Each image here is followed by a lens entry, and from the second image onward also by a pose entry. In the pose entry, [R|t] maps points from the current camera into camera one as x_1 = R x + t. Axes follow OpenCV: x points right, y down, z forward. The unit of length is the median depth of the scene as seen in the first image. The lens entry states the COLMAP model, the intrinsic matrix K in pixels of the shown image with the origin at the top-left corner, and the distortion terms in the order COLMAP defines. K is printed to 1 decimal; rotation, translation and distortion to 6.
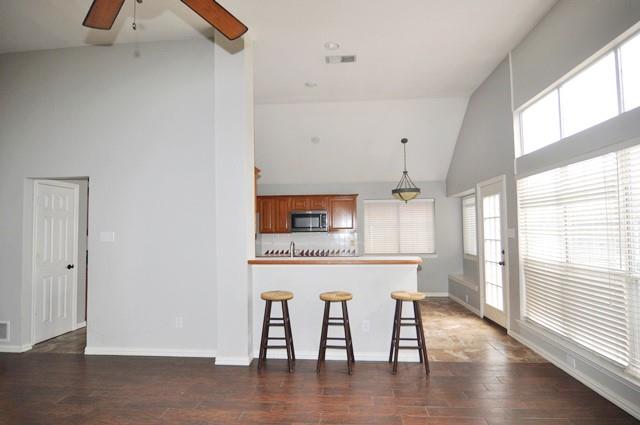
lens RADIAL K [[349.0, 0, 323.6], [0, 349.0, 213.8], [0, 0, 1]] dist [0.000644, -0.000697]
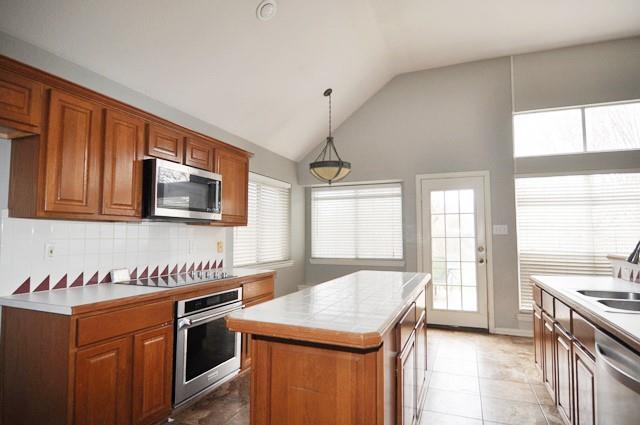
lens RADIAL K [[349.0, 0, 323.6], [0, 349.0, 213.8], [0, 0, 1]] dist [0.000644, -0.000697]
pose [[0.300596, 0.075260, 0.950777, -0.560545], [-0.052917, 0.996662, -0.062162, 0.096707], [-0.952282, -0.031627, 0.303576, 1.146111]]
